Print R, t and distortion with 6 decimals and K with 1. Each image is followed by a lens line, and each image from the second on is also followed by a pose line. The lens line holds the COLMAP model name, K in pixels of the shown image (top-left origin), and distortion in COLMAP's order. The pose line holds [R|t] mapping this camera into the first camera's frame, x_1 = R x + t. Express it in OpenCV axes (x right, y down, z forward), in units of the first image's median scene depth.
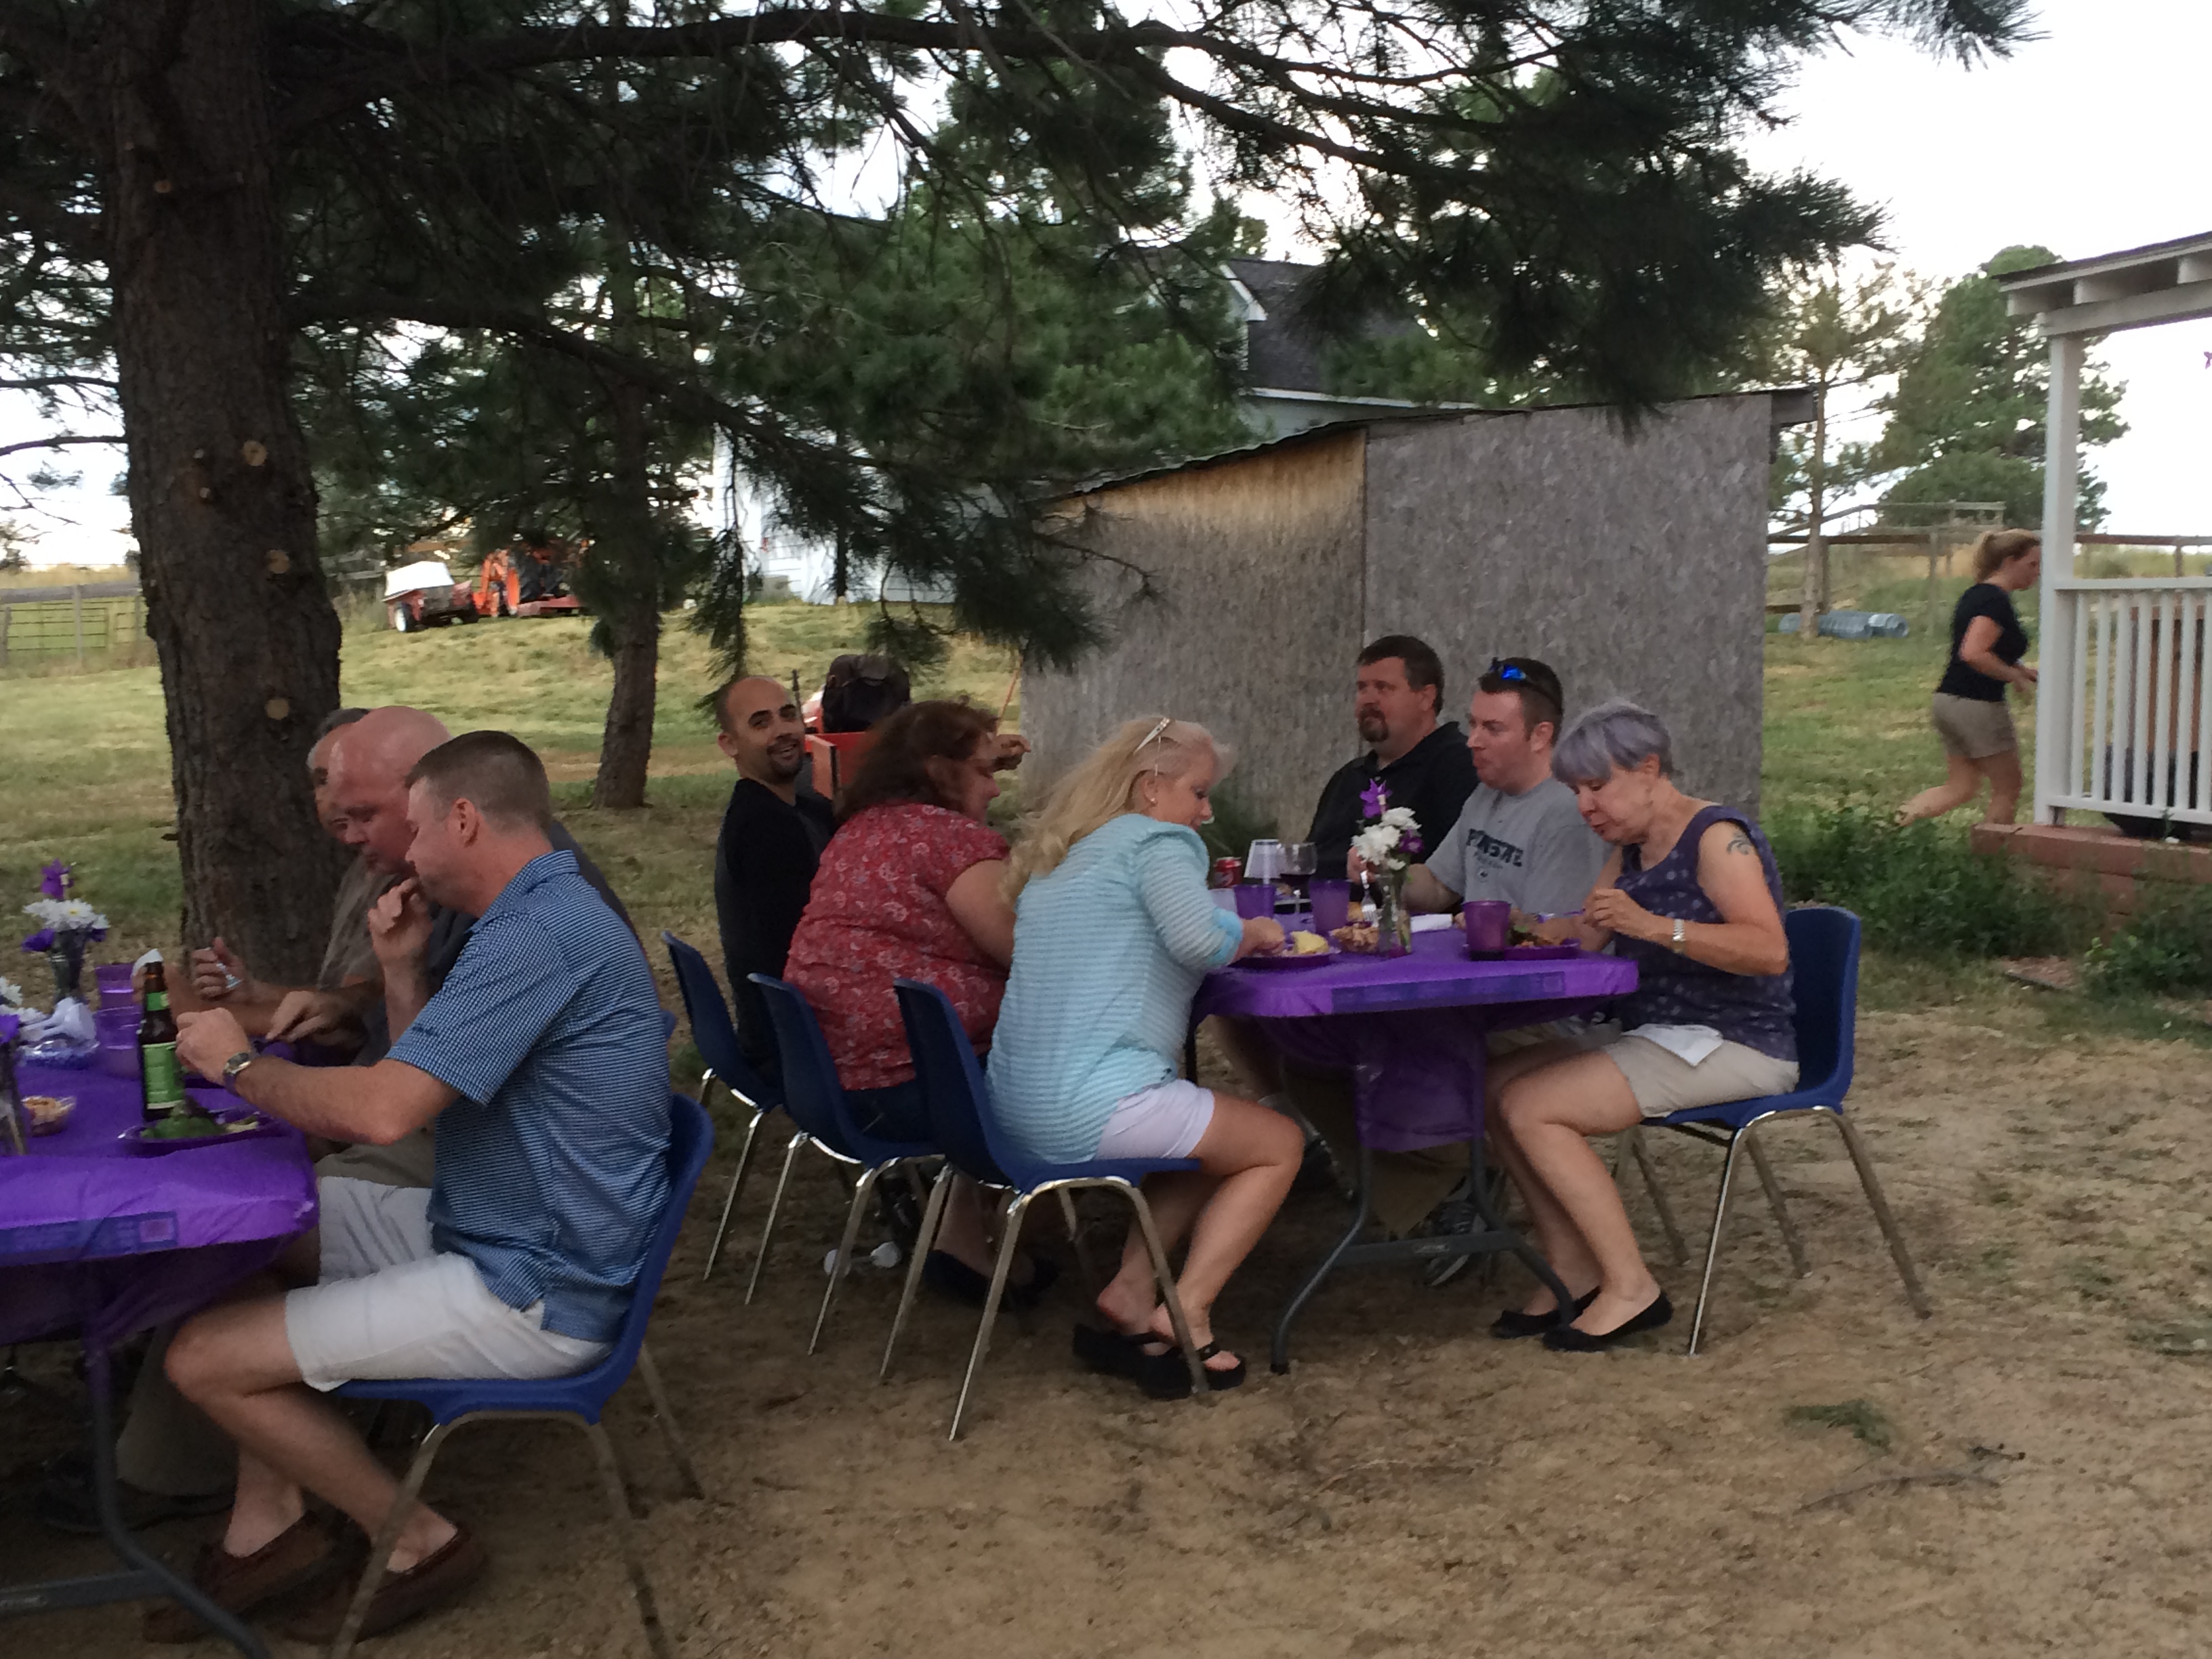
lens RADIAL K [[2712.1, 0, 1100.4], [0, 2712.1, 823.8], [0, 0, 1]] dist [0.054805, 0.000000]
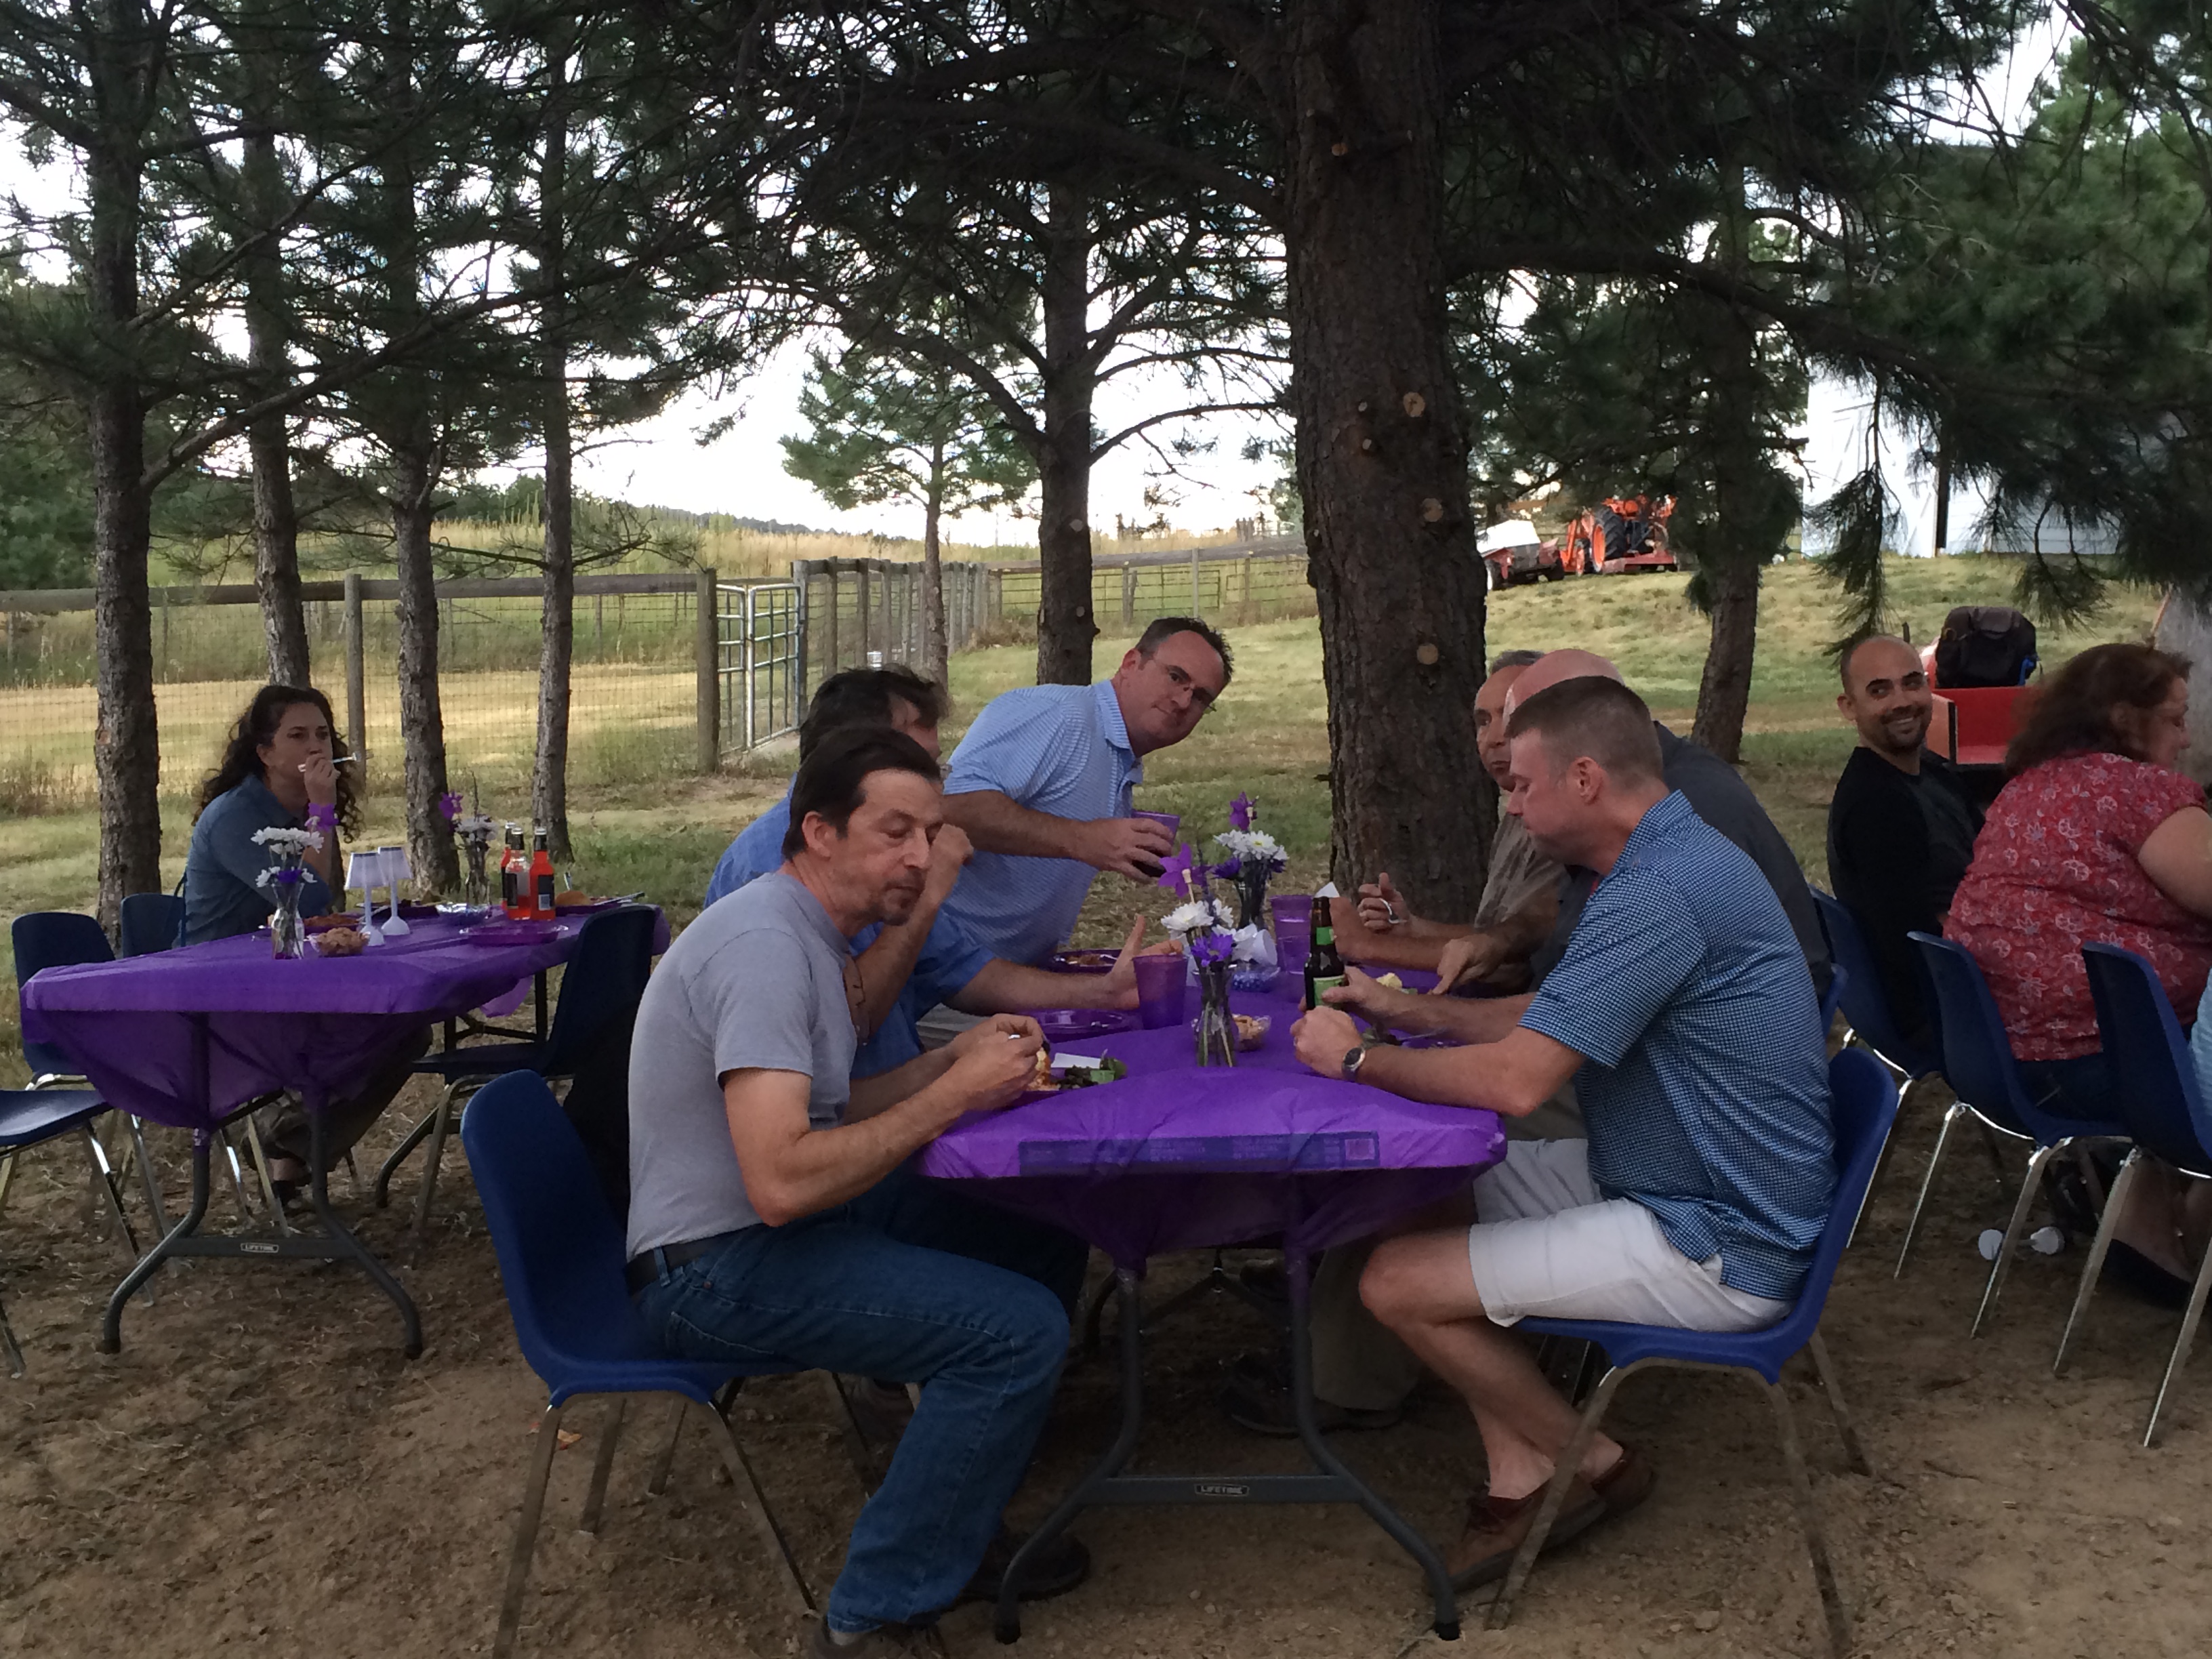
lens RADIAL K [[2712.1, 0, 1097.7], [0, 2712.1, 820.3], [0, 0, 1]] dist [0.054805, 0.000000]
pose [[0.925832, 0.025589, -0.377067, -0.032014], [-0.020540, 0.999638, 0.017405, 0.005270], [0.377376, -0.008369, 0.926022, 0.009232]]
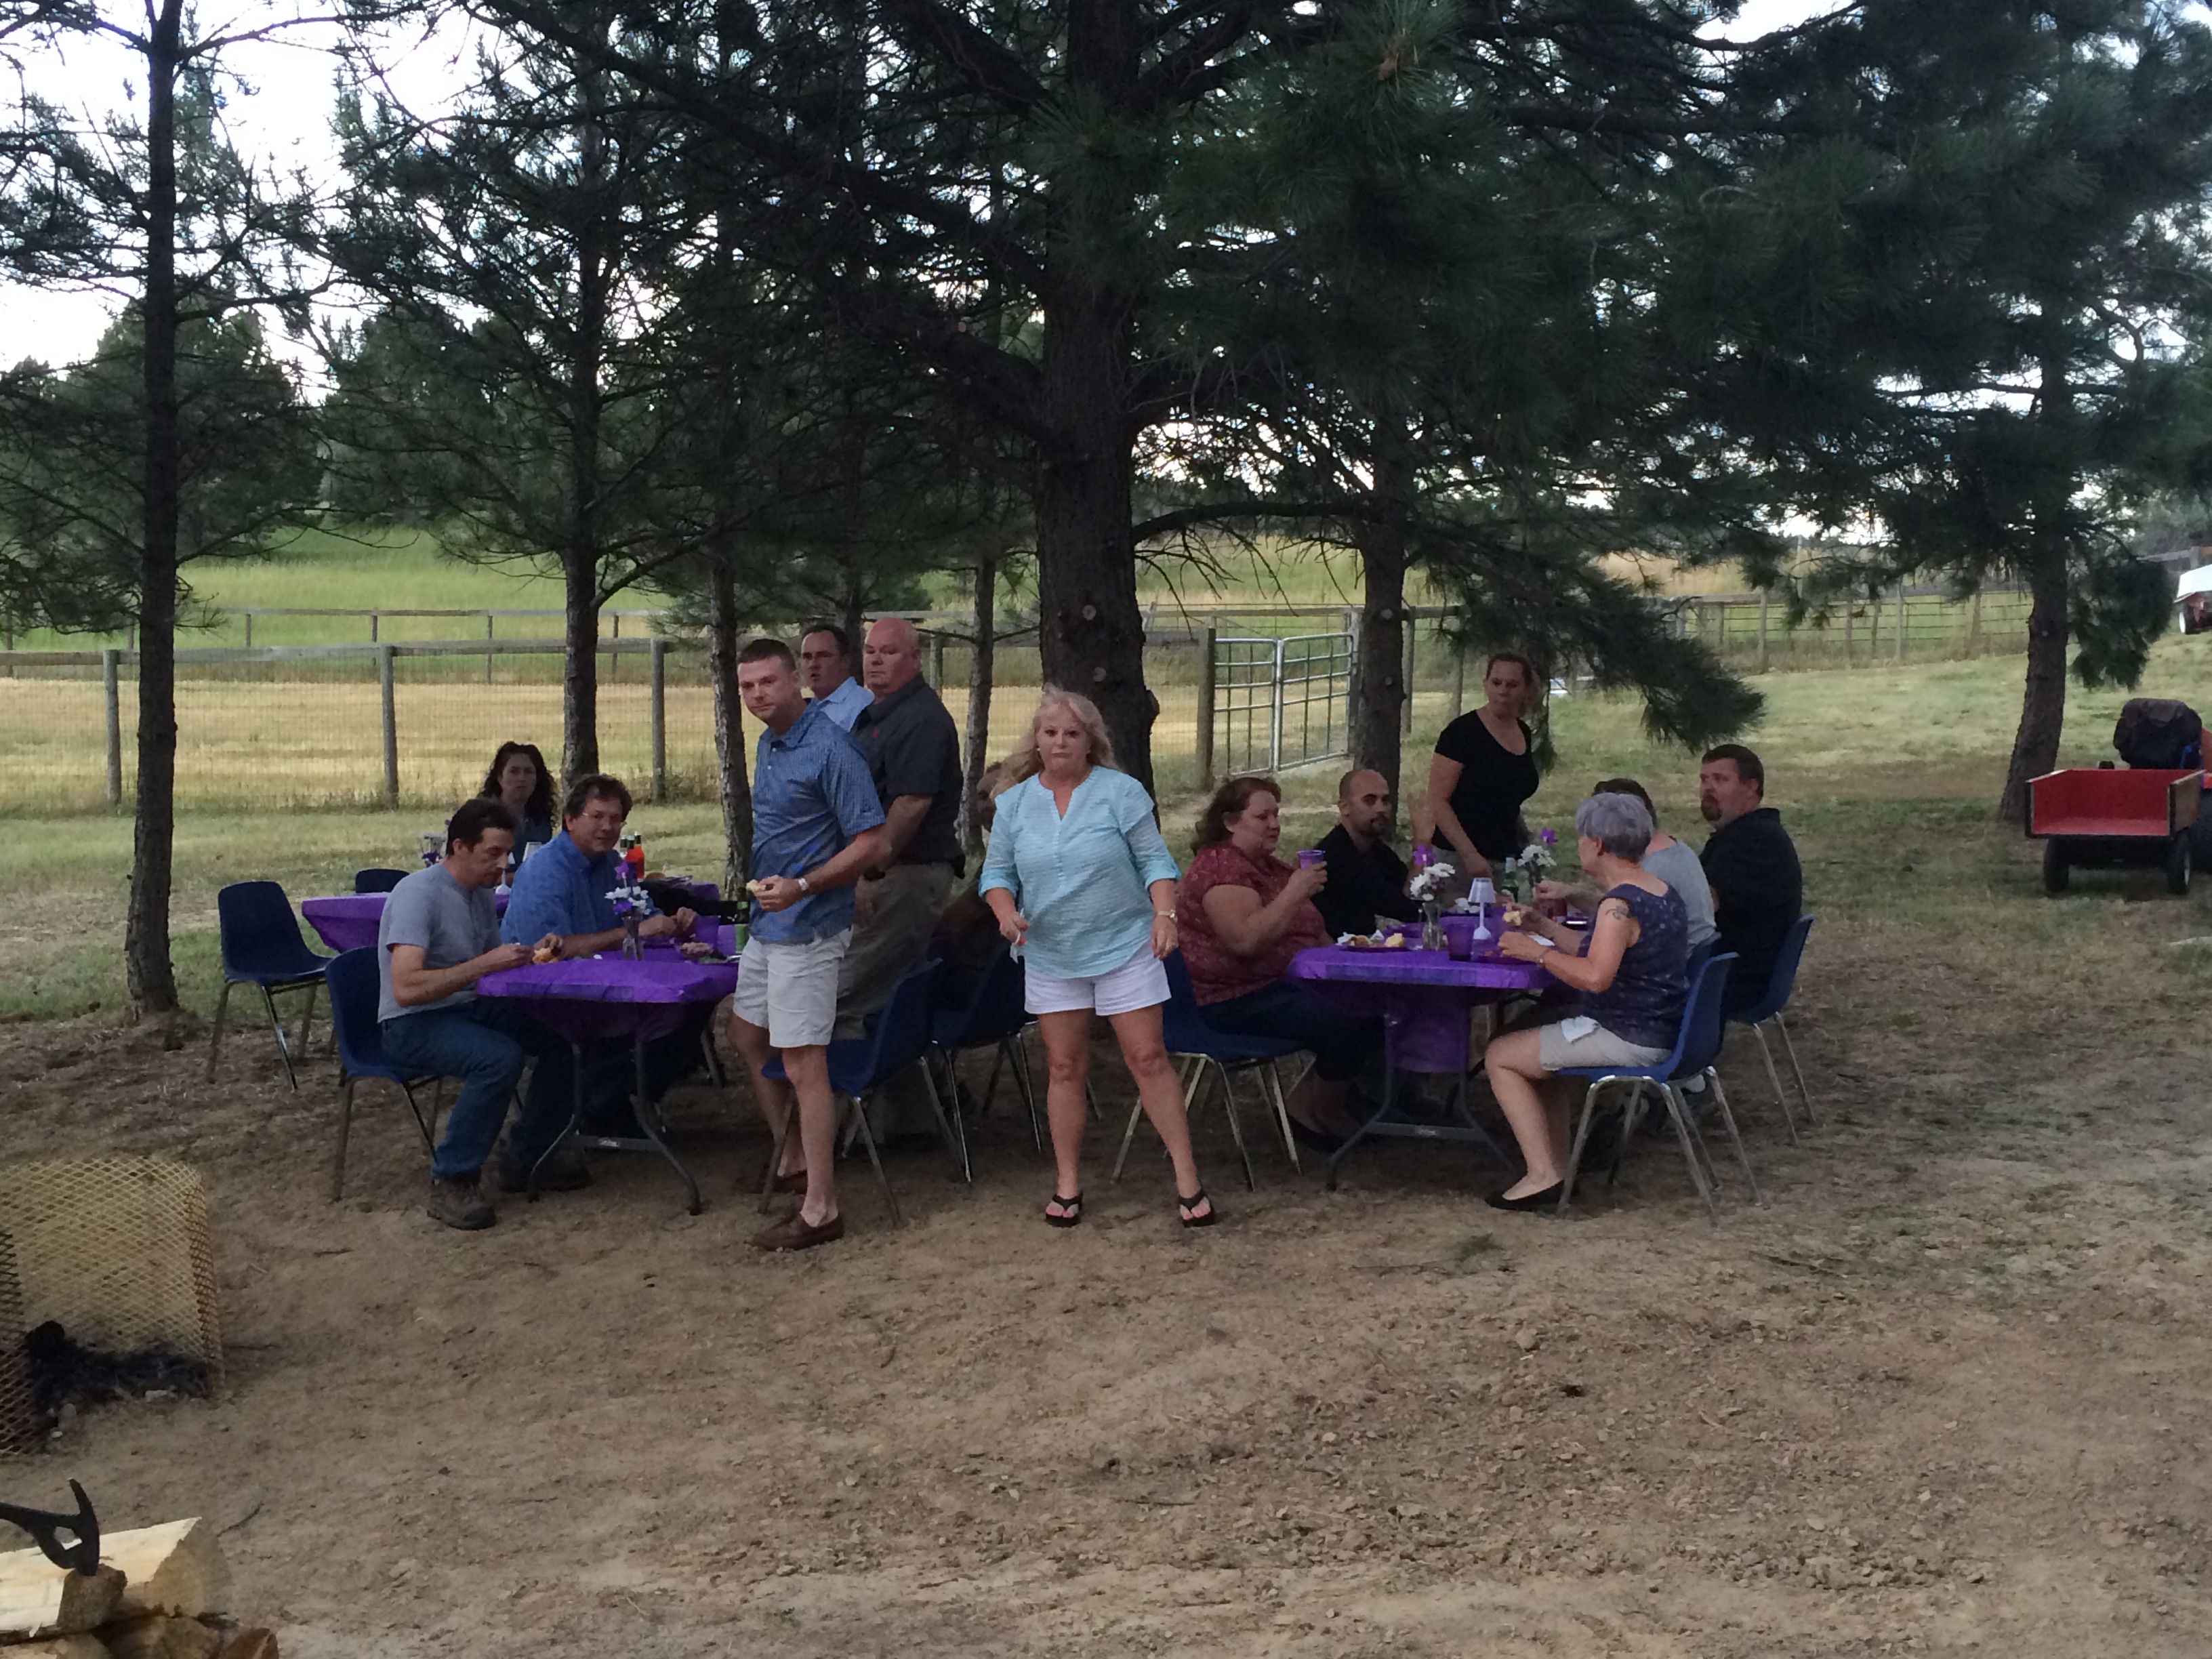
lens RADIAL K [[2712.1, 0, 1105.7], [0, 2712.1, 836.2], [0, 0, 1]] dist [0.054805, 0.000000]
pose [[0.750453, 0.069254, -0.657286, 0.925460], [-0.059630, 0.997534, 0.037021, -0.062937], [0.658229, 0.011412, 0.752731, -0.321877]]
